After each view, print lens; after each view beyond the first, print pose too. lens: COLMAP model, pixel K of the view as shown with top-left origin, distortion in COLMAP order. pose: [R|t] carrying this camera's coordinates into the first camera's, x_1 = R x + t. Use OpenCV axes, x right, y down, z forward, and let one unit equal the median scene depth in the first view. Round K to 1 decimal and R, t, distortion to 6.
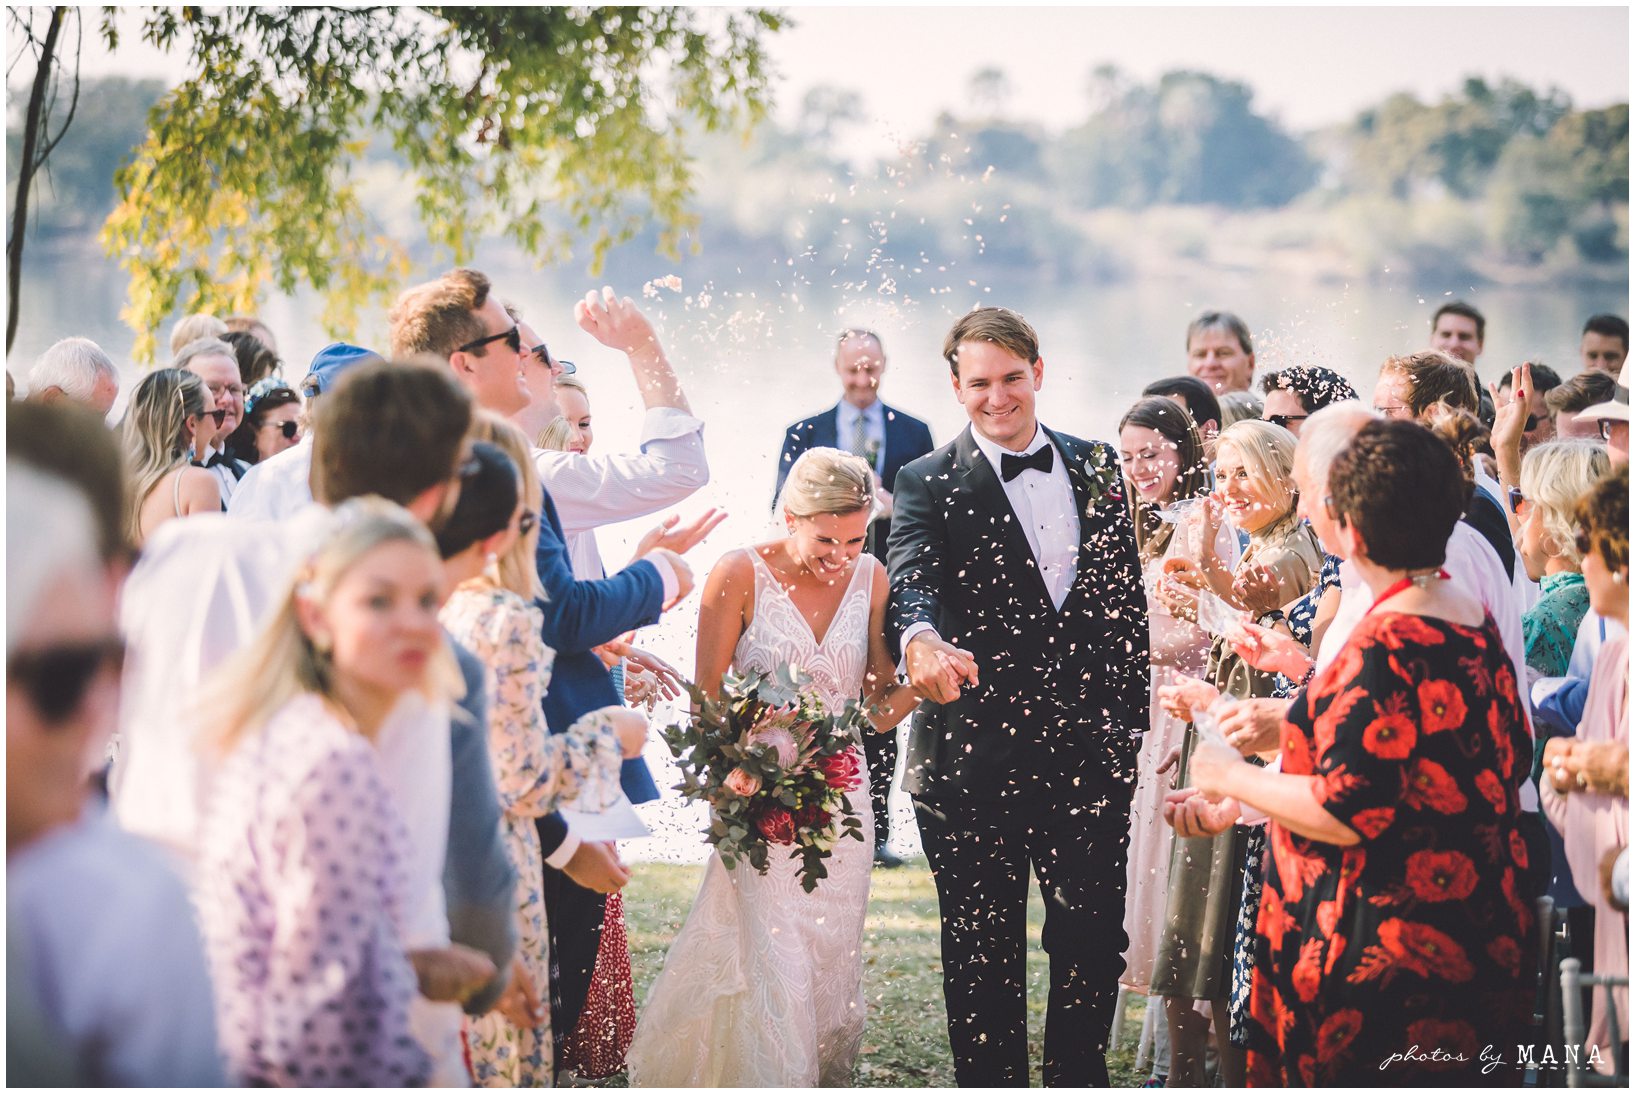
lens RADIAL K [[5716.6, 0, 819.9], [0, 5716.6, 551.8], [0, 0, 1]] dist [-0.526092, 0.000000]
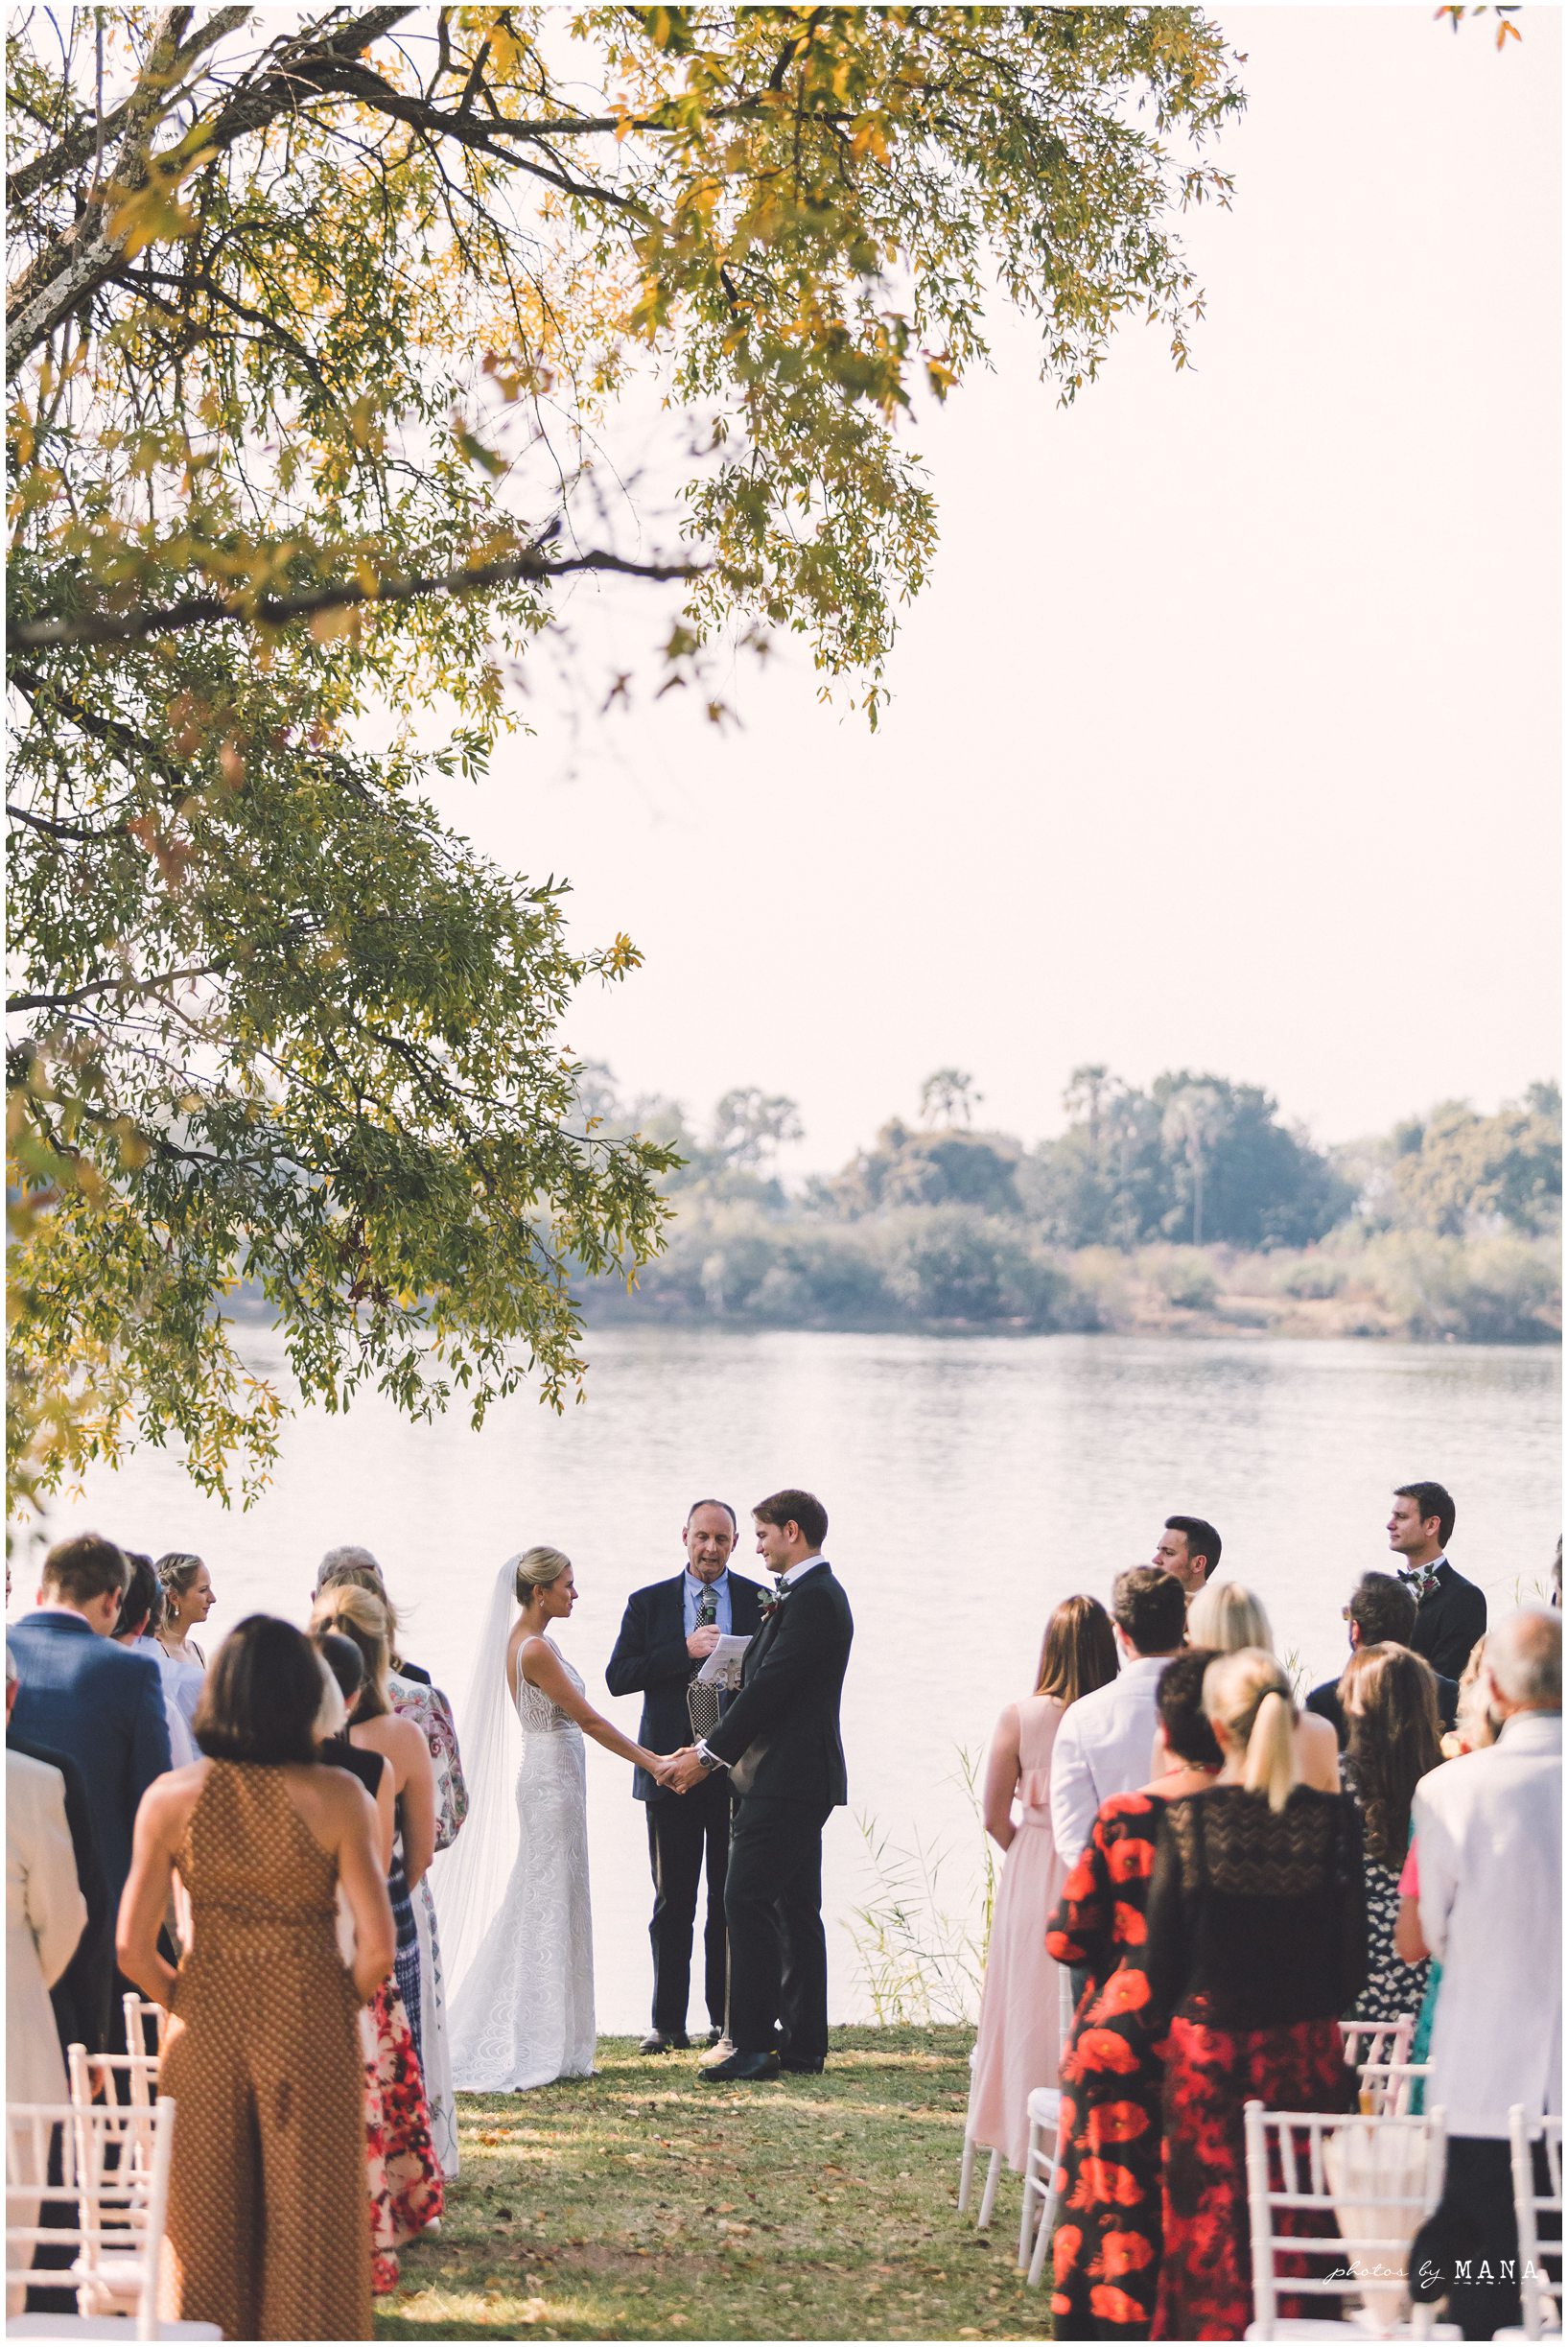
lens RADIAL K [[7021.2, 0, 786.5], [0, 7021.2, 1172.1], [0, 0, 1]] dist [0.116807, 0.000000]
pose [[0.999967, 0.005083, 0.006341, 0.006715], [-0.004630, 0.997571, -0.069509, -0.009347], [-0.006678, 0.069477, 0.997561, -0.209965]]
